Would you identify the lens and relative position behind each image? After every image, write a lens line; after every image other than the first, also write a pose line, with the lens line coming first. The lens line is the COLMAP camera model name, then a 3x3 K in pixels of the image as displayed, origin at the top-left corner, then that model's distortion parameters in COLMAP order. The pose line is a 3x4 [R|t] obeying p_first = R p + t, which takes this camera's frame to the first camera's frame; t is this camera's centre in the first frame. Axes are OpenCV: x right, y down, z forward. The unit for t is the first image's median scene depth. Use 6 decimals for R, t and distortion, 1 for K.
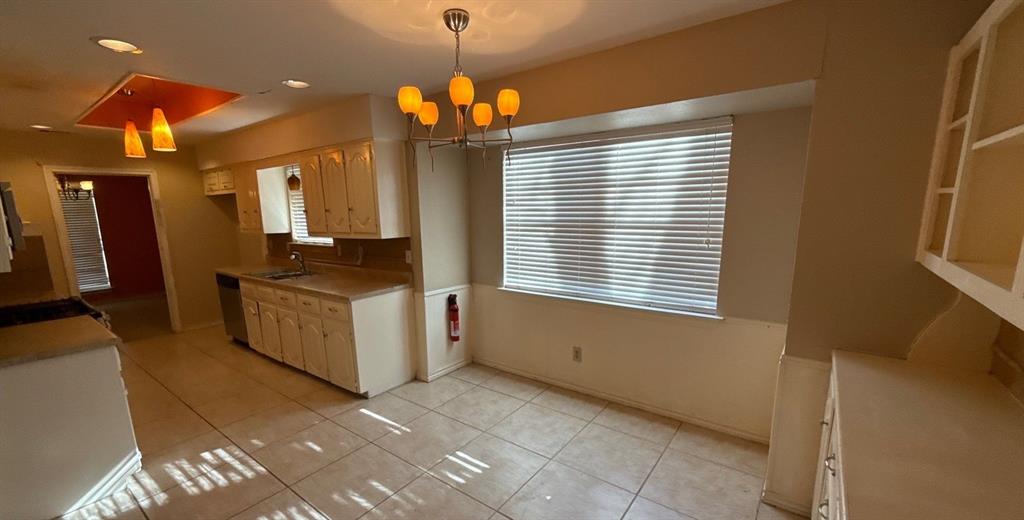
lens RADIAL K [[406.6, 0, 513.2], [0, 406.6, 288.6], [0, 0, 1]] dist [-0.001617, 0.000029]
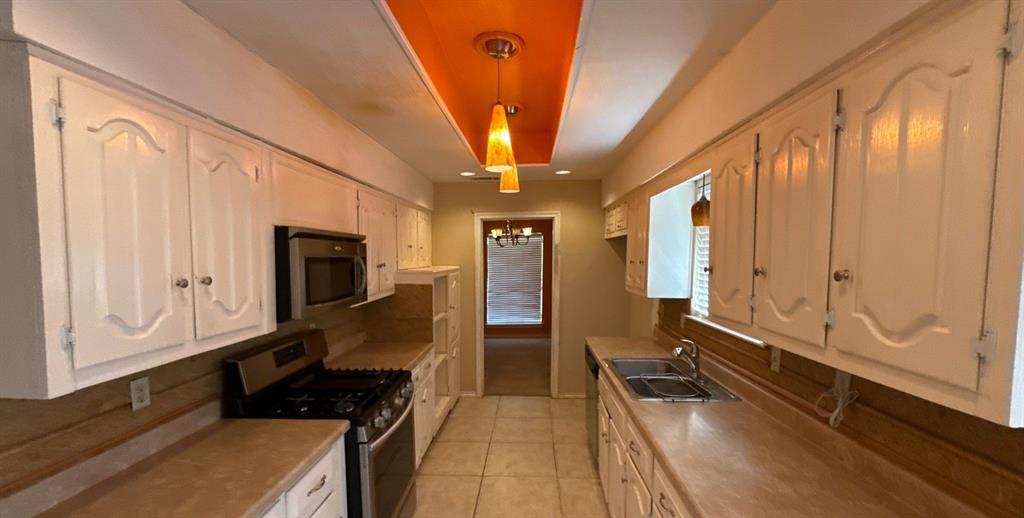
lens RADIAL K [[406.6, 0, 513.2], [0, 406.6, 287.6], [0, 0, 1]] dist [-0.001617, 0.000029]
pose [[0.558201, 0.078987, -0.825937, -0.256997], [-0.162178, 0.986644, -0.015250, -0.127310], [0.813701, 0.142462, 0.563556, 0.570636]]
